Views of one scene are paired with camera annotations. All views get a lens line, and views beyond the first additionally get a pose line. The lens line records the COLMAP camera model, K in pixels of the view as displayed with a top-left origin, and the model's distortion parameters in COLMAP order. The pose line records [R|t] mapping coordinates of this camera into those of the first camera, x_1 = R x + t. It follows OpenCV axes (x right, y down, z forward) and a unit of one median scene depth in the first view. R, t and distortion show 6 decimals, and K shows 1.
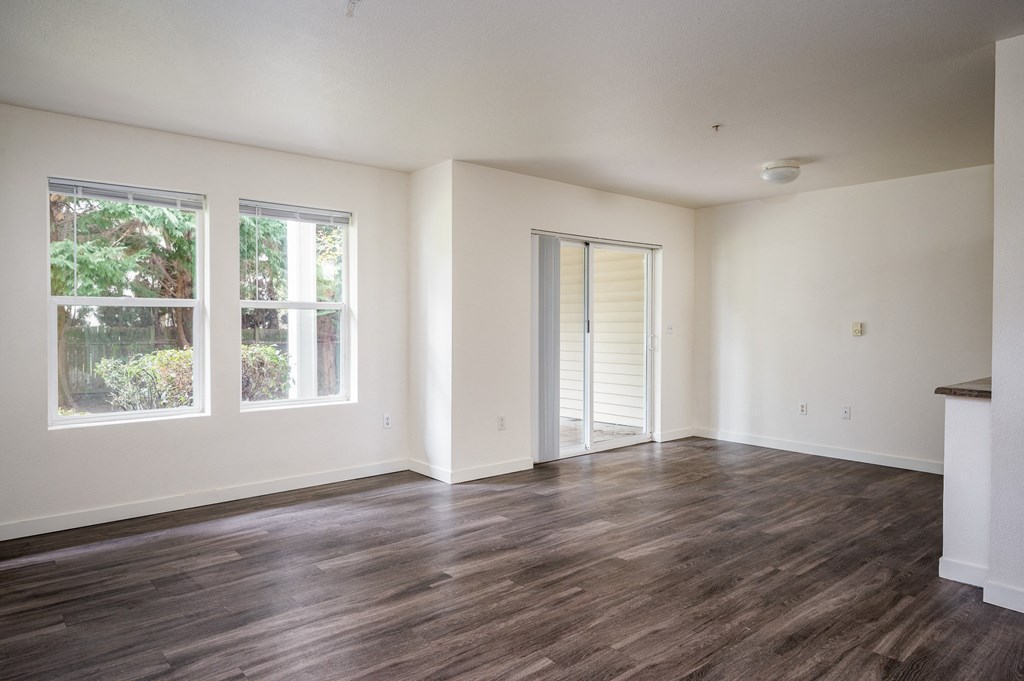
lens RADIAL K [[638.1, 0, 518.8], [0, 638.1, 337.2], [0, 0, 1]] dist [-0.005132, -0.000093]
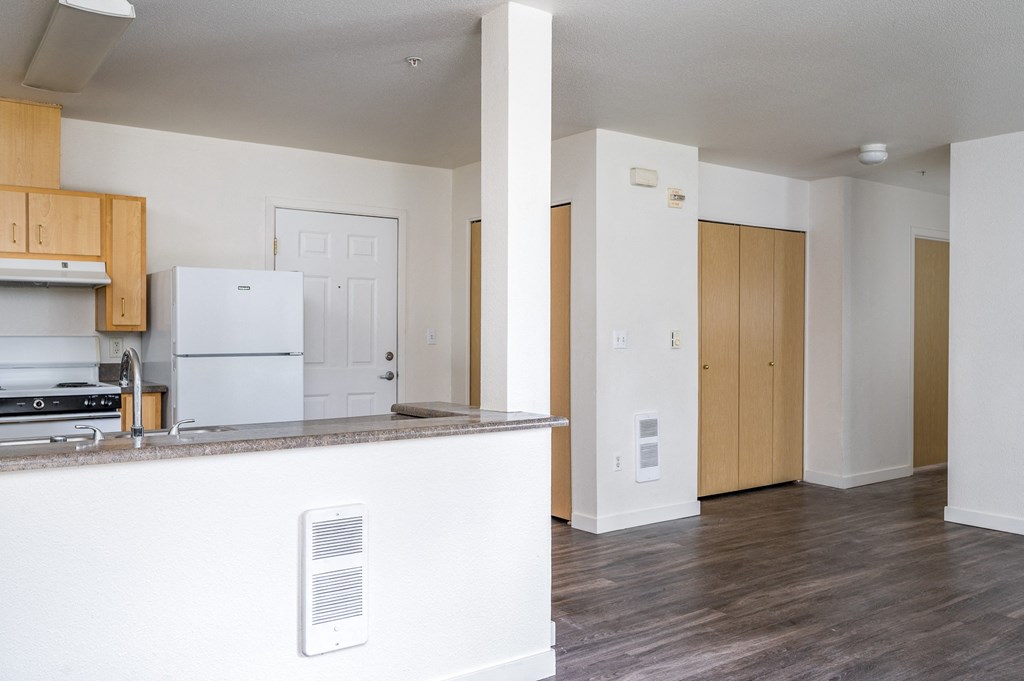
lens RADIAL K [[845.2, 0, 512.0], [0, 845.2, 340.5], [0, 0, 1]] dist [0.003339, -0.005393]
pose [[-0.996348, -0.002653, 0.085340, 0.367680], [0.000008, 0.999514, 0.031158, -0.024551], [-0.085381, 0.031045, -0.995865, 1.152352]]
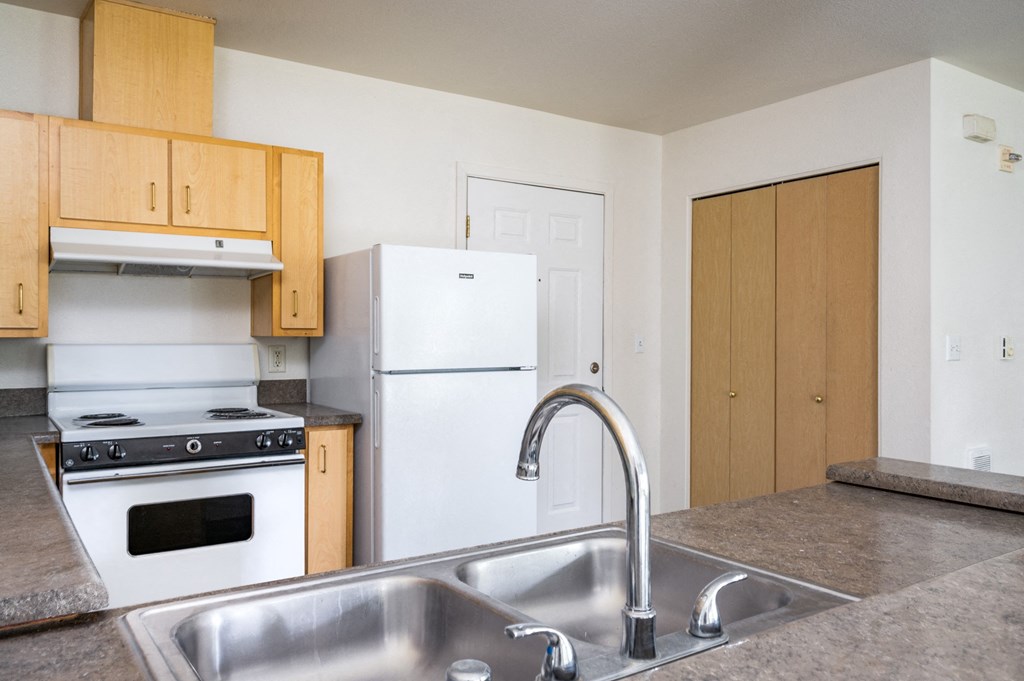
lens RADIAL K [[786.8, 0, 522.0], [0, 786.8, 339.1], [0, 0, 1]] dist [0.000821, -0.000188]
pose [[-0.993325, -0.002849, 0.115312, 0.619297], [0.000071, 0.999680, 0.025316, -0.019854], [-0.115347, 0.025155, -0.993007, 0.864025]]
